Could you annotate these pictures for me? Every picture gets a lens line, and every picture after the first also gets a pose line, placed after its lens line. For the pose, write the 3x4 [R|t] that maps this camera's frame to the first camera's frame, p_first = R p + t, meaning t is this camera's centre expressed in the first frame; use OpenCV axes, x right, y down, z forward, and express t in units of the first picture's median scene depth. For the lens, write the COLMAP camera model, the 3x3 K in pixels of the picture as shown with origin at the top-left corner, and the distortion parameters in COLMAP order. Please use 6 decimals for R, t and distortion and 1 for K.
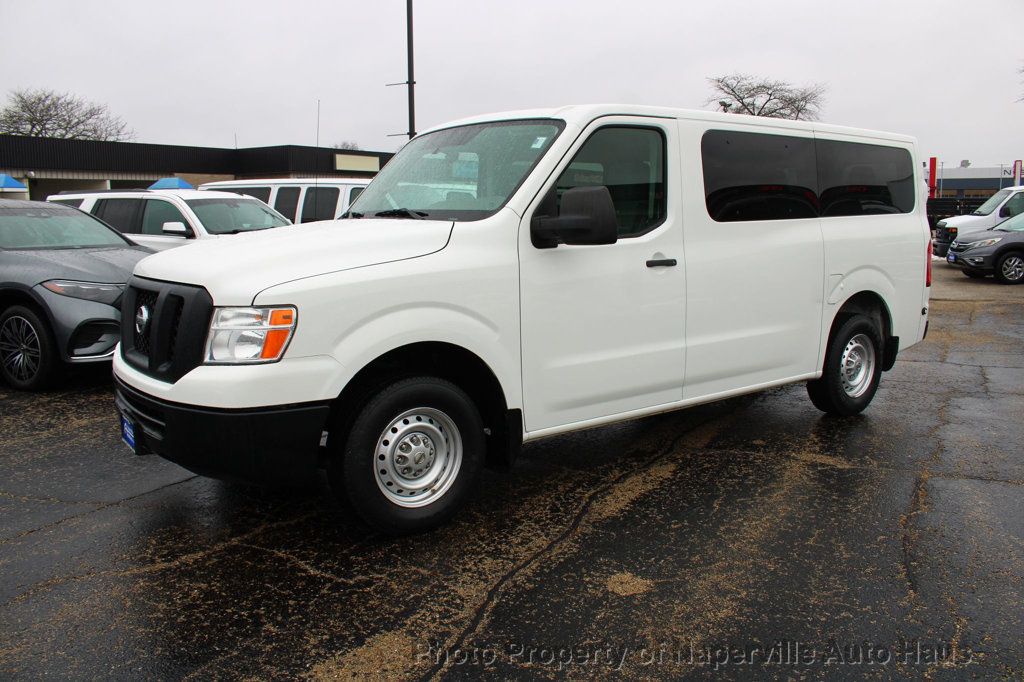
lens RADIAL K [[848.9, 0, 512.0], [0, 848.9, 341.0], [0, 0, 1]] dist [-0.098973, 0.009198]
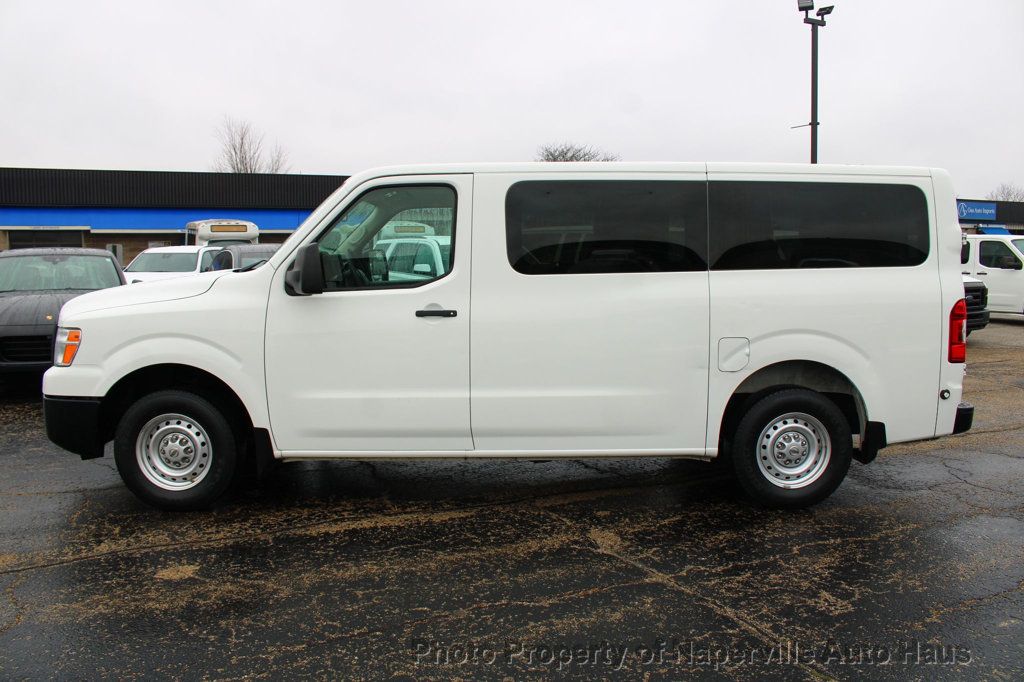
lens RADIAL K [[848.9, 0, 512.0], [0, 848.9, 341.0], [0, 0, 1]] dist [-0.098973, 0.009198]
pose [[0.804108, 0.065243, -0.590892, 0.867041], [-0.093674, 0.995448, -0.017564, -0.048414], [0.587056, 0.069475, 0.806559, 0.212264]]
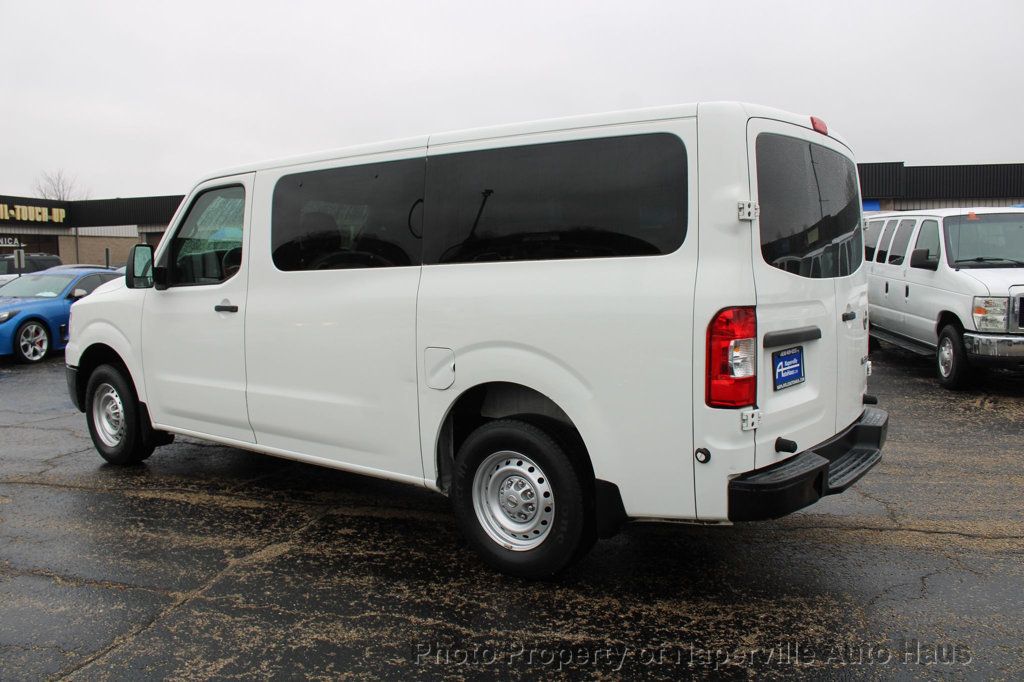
lens RADIAL K [[853.7, 0, 482.7], [0, 853.7, 342.0], [0, 0, 1]] dist [-0.061078, 0.004737]
pose [[0.235047, 0.098198, -0.967011, 1.314059], [-0.131191, 0.988985, 0.068541, -0.167316], [0.963090, 0.110753, 0.245340, 1.048193]]
